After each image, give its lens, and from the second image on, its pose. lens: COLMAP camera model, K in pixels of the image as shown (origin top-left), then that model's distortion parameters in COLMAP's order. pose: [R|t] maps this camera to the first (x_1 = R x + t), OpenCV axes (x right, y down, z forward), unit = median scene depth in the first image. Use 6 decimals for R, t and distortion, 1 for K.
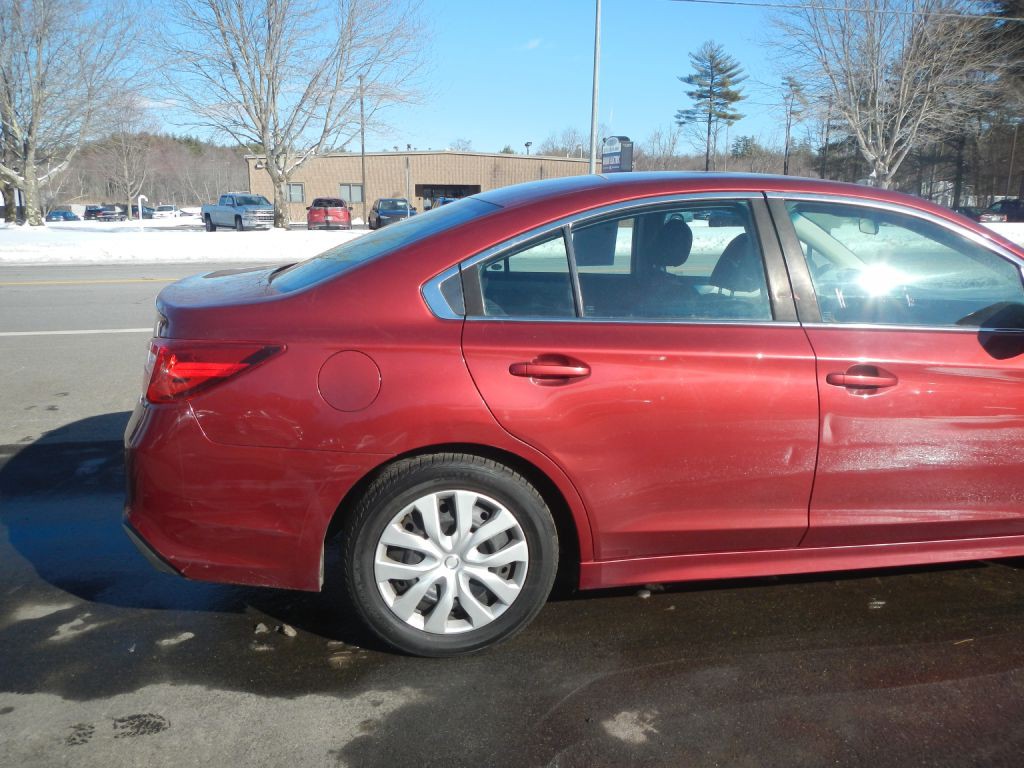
lens RADIAL K [[842.8, 0, 517.6], [0, 842.8, 385.6], [0, 0, 1]] dist [0.004329, -0.011152]
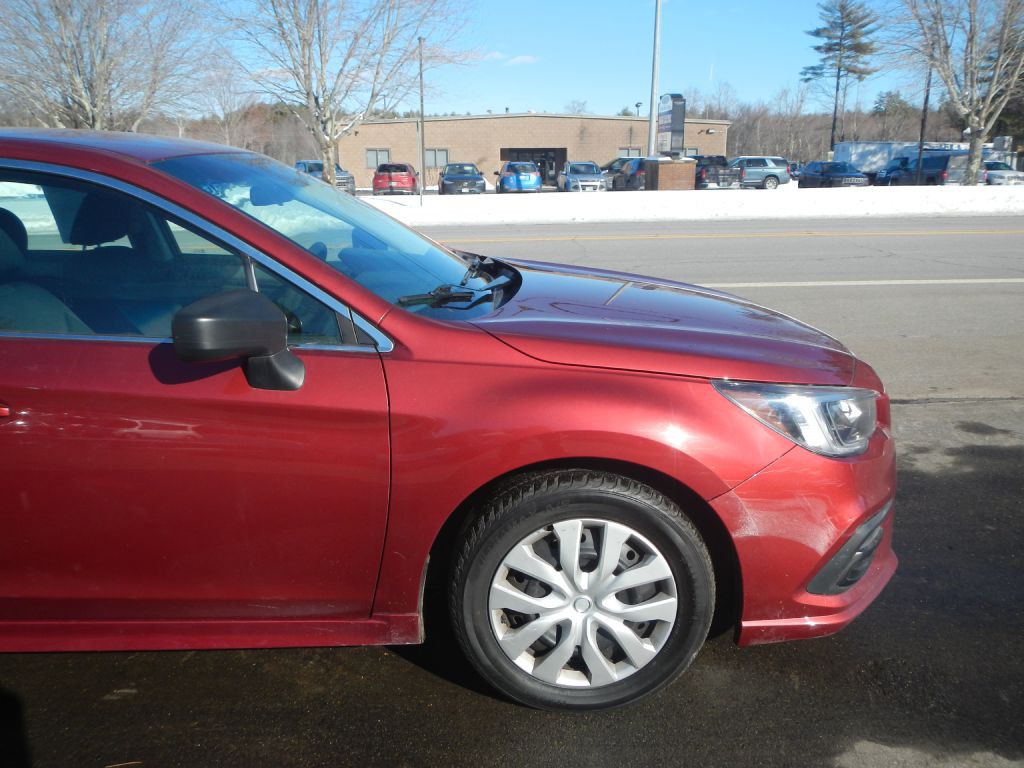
lens RADIAL K [[842.8, 0, 516.3], [0, 842.8, 382.3], [0, 0, 1]] dist [0.004329, -0.011152]
pose [[0.988865, 0.026975, -0.146350, 0.091513], [-0.021571, 0.999030, 0.038386, -0.006209], [0.147243, -0.034801, 0.988488, 0.031477]]
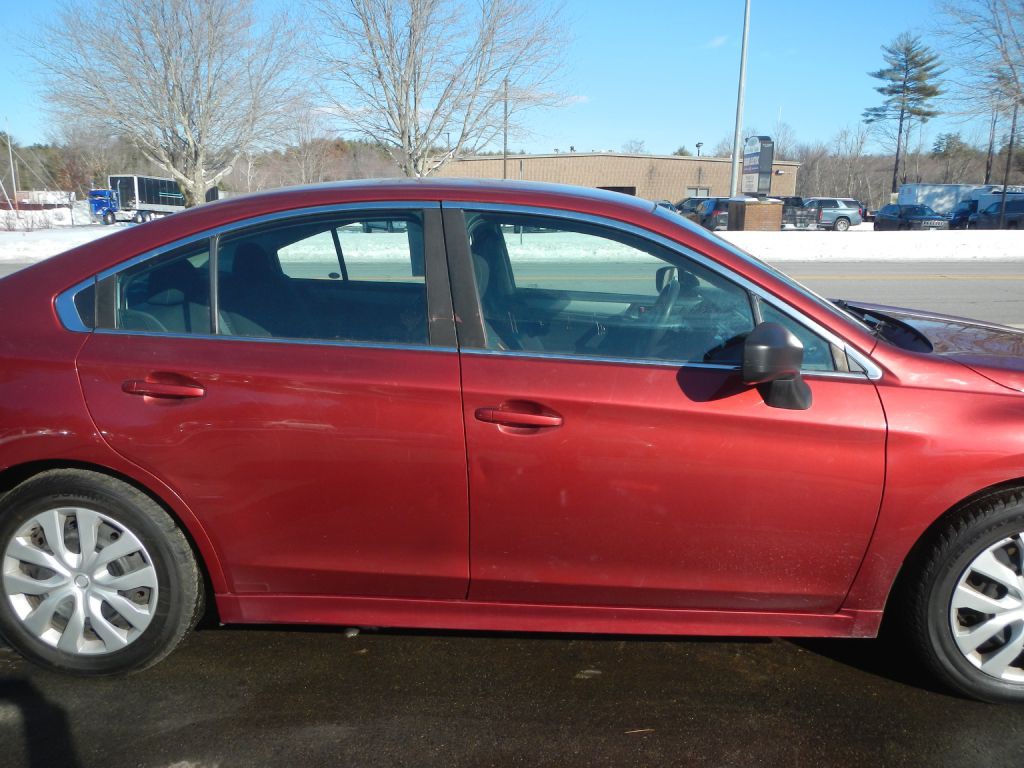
lens RADIAL K [[842.8, 0, 515.0], [0, 842.8, 385.9], [0, 0, 1]] dist [0.004329, -0.011152]
pose [[0.978330, 0.046653, -0.201727, 0.053125], [-0.047001, 0.998890, 0.003070, -0.003773], [0.201646, 0.006477, 0.979437, 0.013092]]
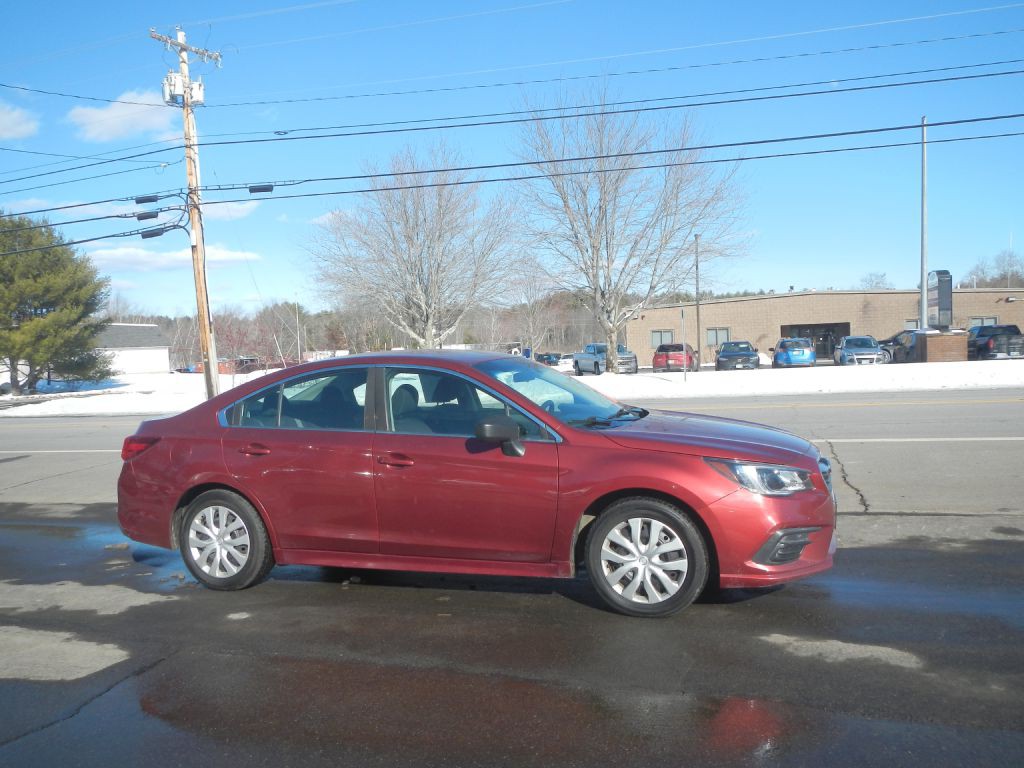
lens RADIAL K [[842.8, 0, 517.2], [0, 842.8, 384.9], [0, 0, 1]] dist [0.004329, -0.011152]
pose [[0.882855, -0.017357, -0.469324, 0.140621], [-0.060178, 0.986898, -0.149701, 0.008291], [0.465774, 0.160408, 0.870244, -0.049373]]
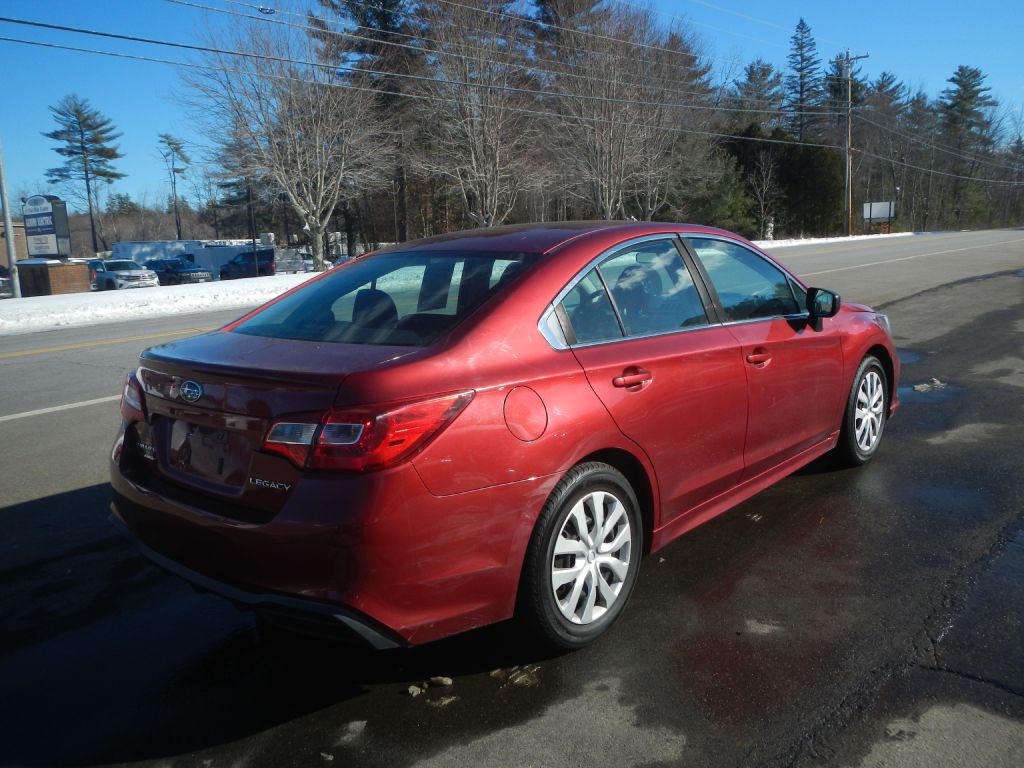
lens RADIAL K [[842.8, 0, 516.9], [0, 842.8, 378.7], [0, 0, 1]] dist [0.004329, -0.011152]
pose [[0.771644, -0.147495, 0.618717, -0.074496], [0.190992, 0.981583, -0.004200, -0.004016], [-0.606703, 0.121411, 0.785603, 0.011045]]
